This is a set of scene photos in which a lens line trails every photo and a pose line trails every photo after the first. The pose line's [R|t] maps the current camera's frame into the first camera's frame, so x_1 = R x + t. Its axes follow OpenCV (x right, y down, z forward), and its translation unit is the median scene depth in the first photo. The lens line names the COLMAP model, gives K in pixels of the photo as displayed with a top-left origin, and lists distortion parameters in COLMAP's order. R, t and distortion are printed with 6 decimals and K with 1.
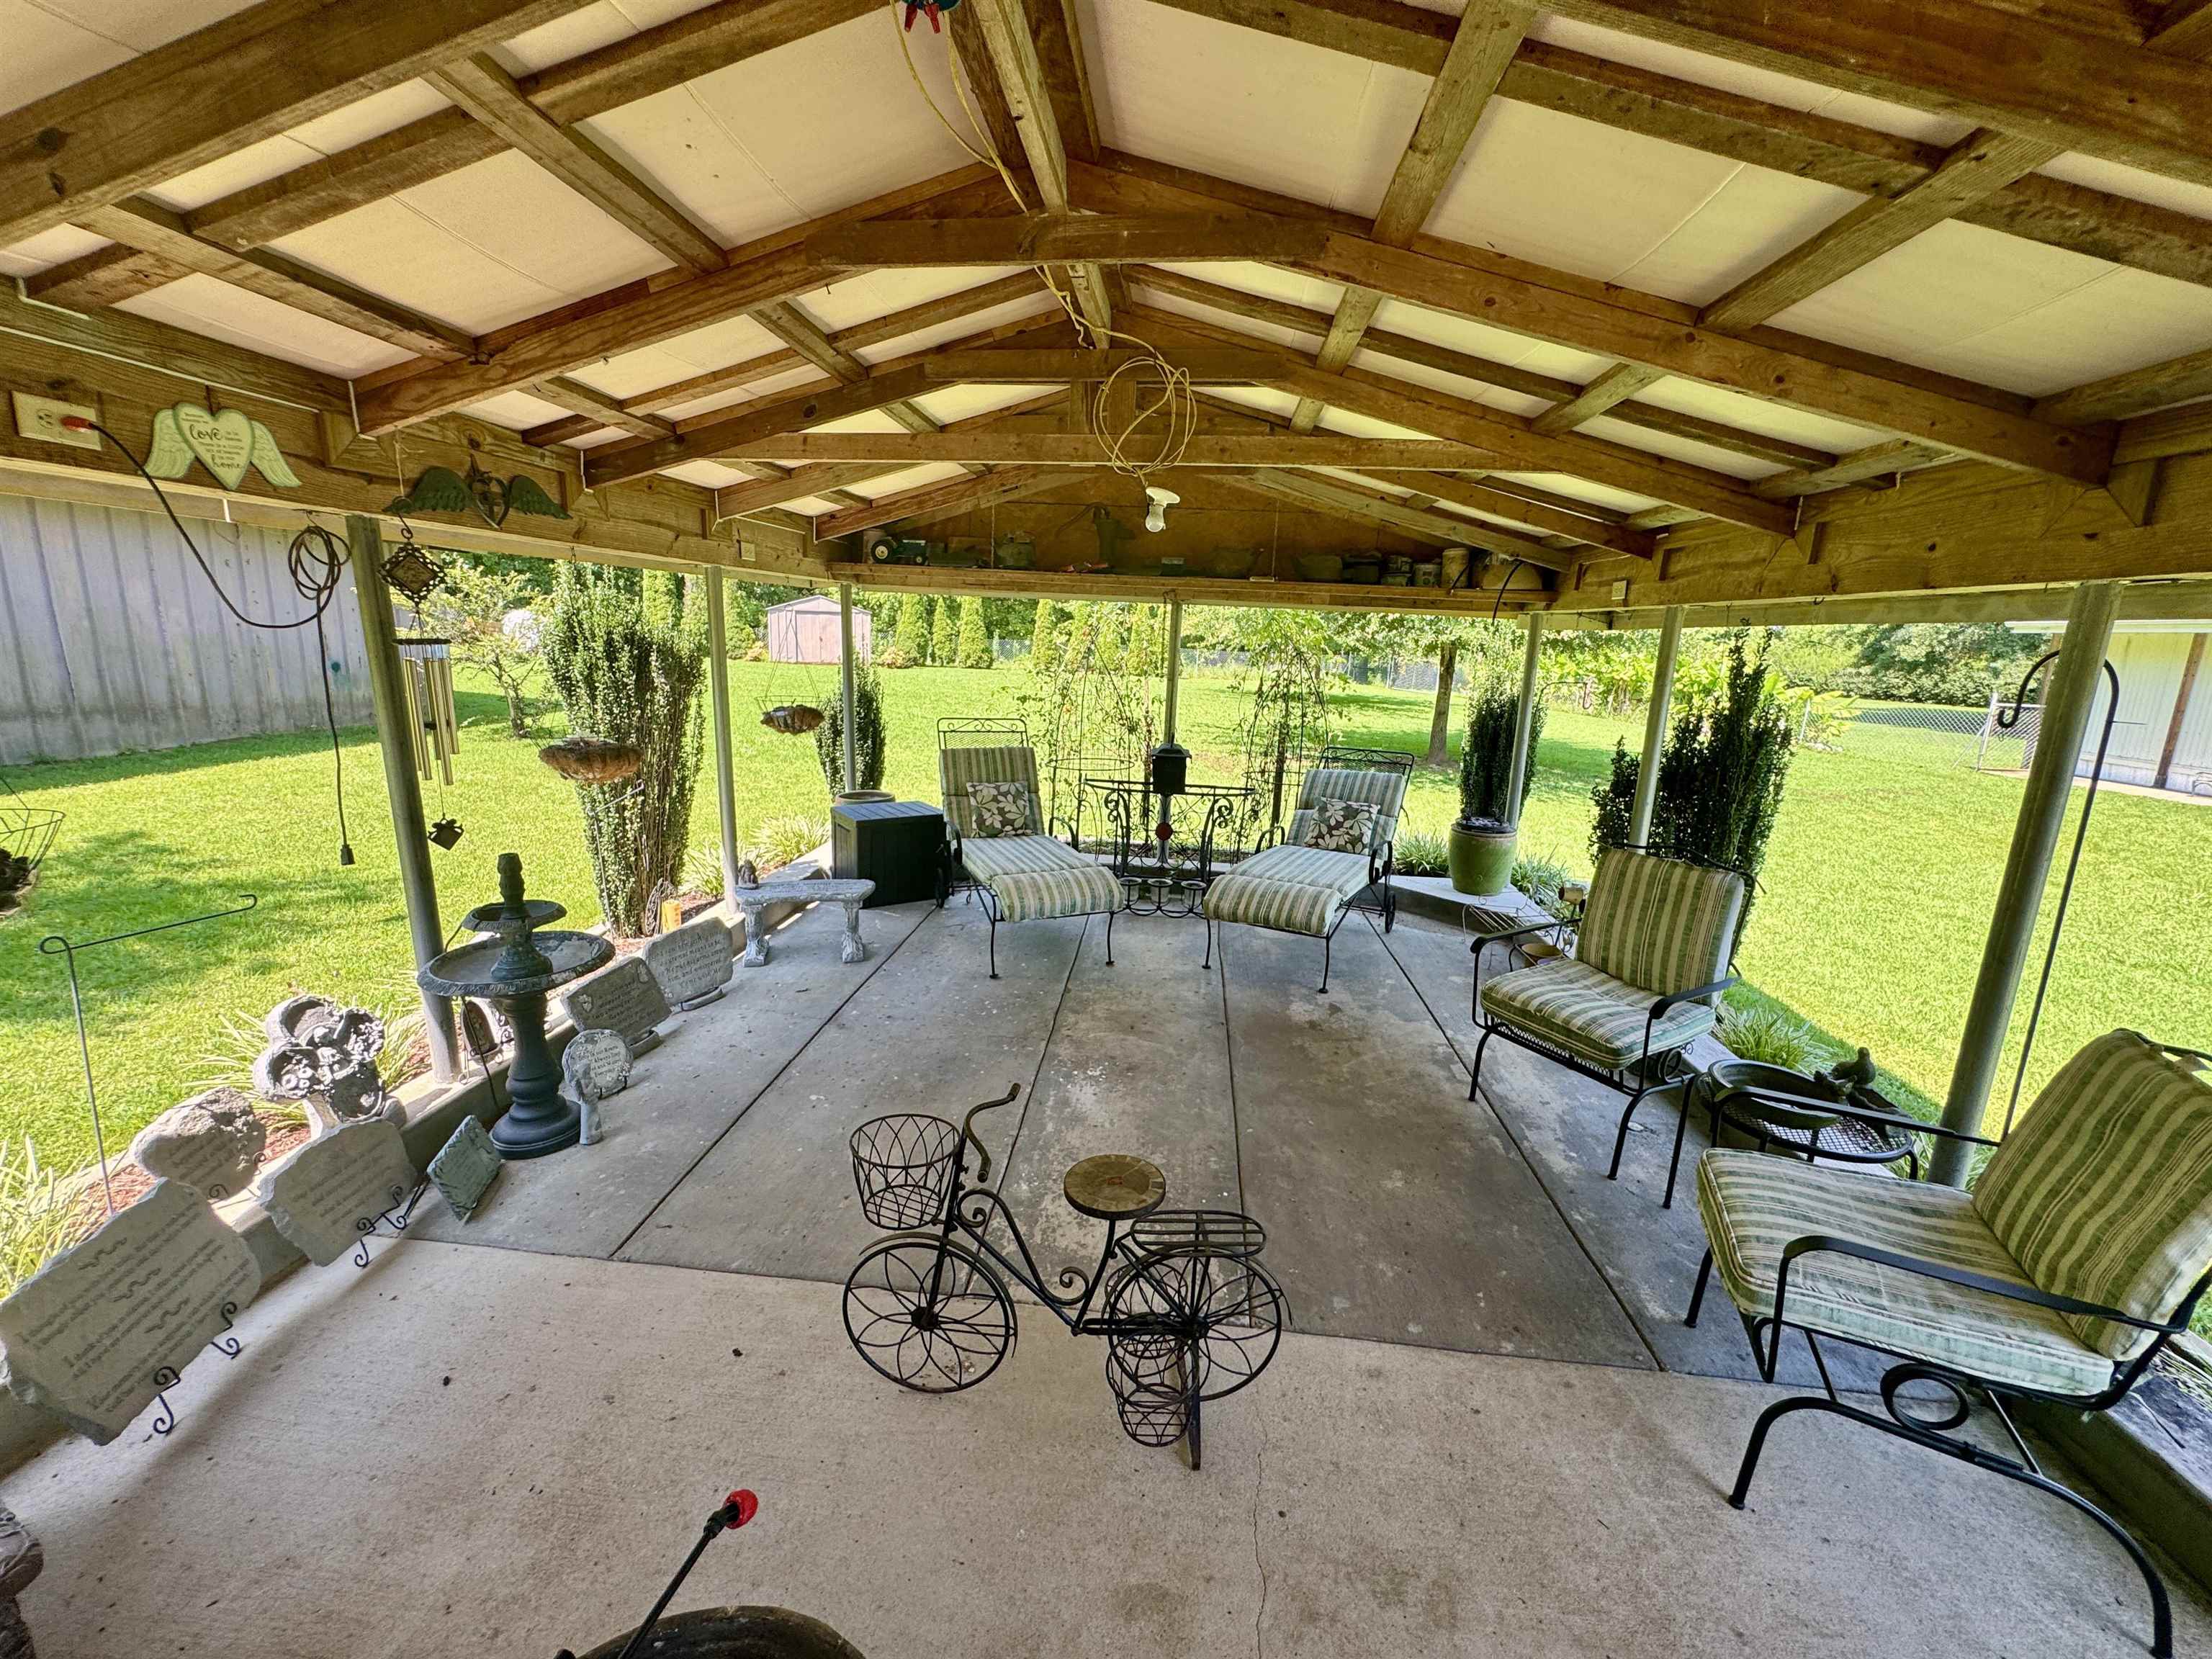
lens RADIAL K [[891.2, 0, 1103.0], [0, 891.2, 827.3], [0, 0, 1]] dist [-0.001313, 0.000004]
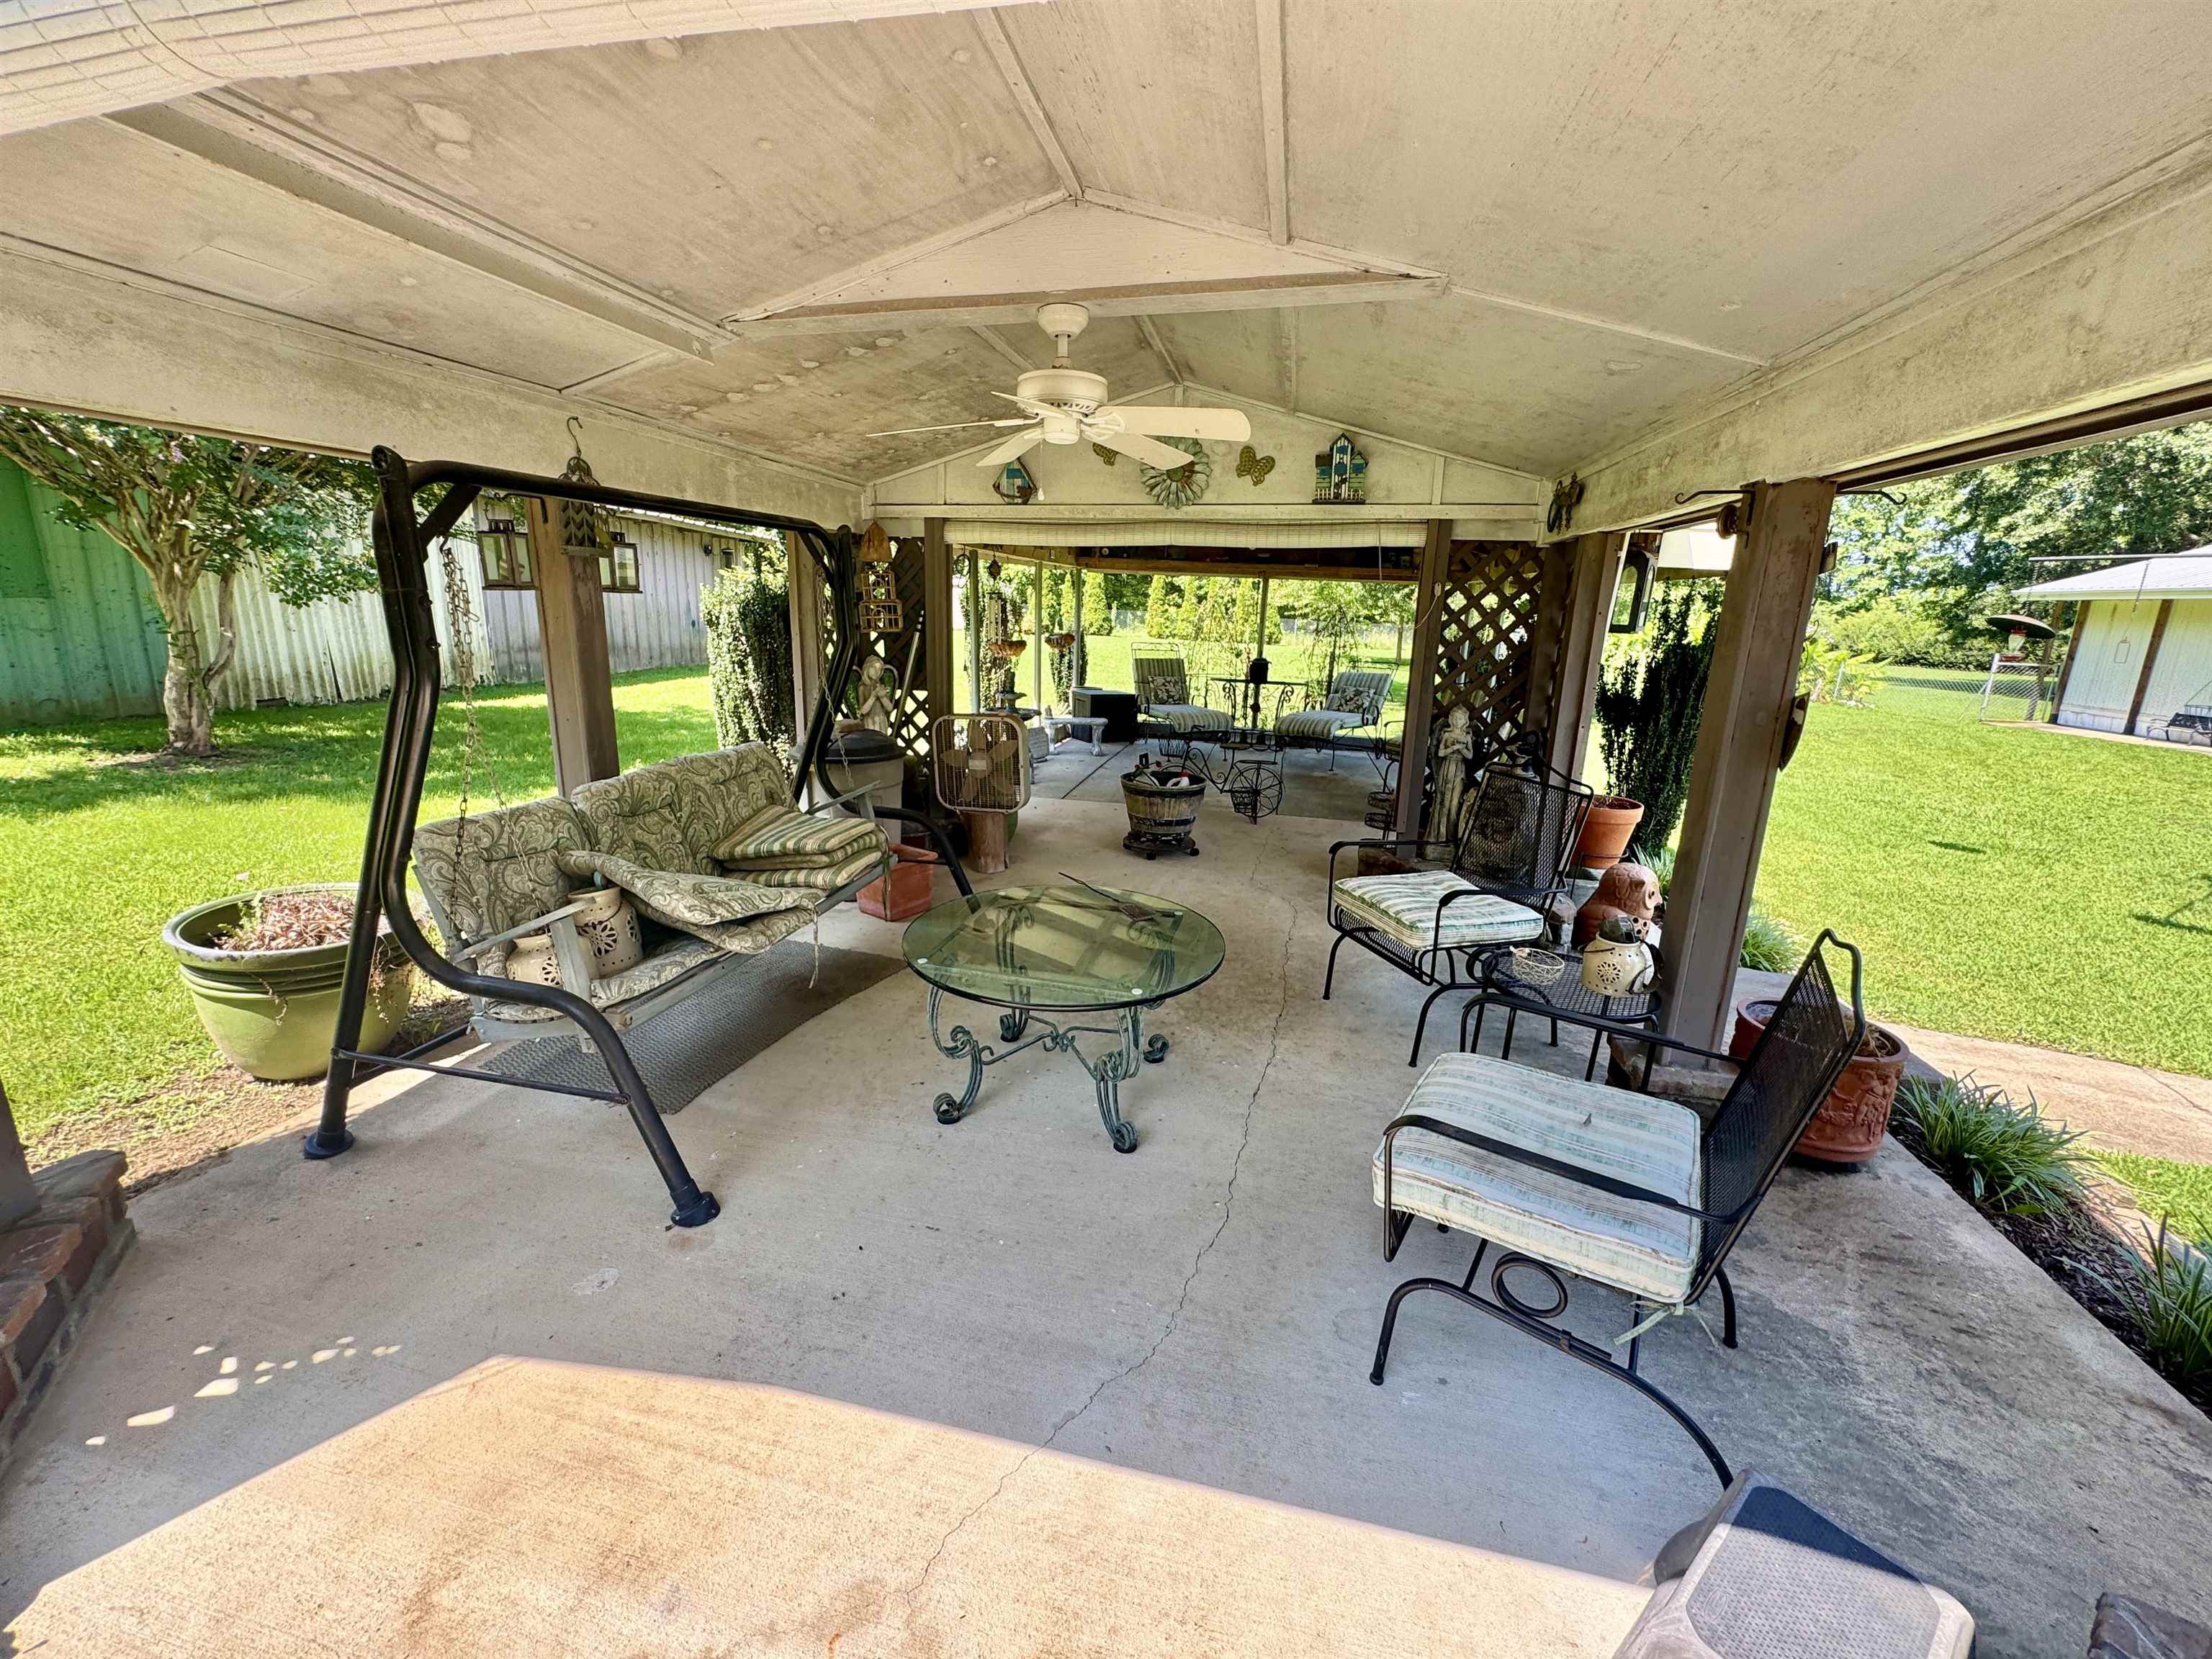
lens RADIAL K [[891.2, 0, 1096.5], [0, 891.2, 821.7], [0, 0, 1]] dist [-0.001313, 0.000004]
pose [[0.993452, 0.025628, -0.111339, -0.032340], [-0.023353, 0.999492, 0.021687, 0.151462], [0.111839, -0.018945, 0.993546, -0.607800]]
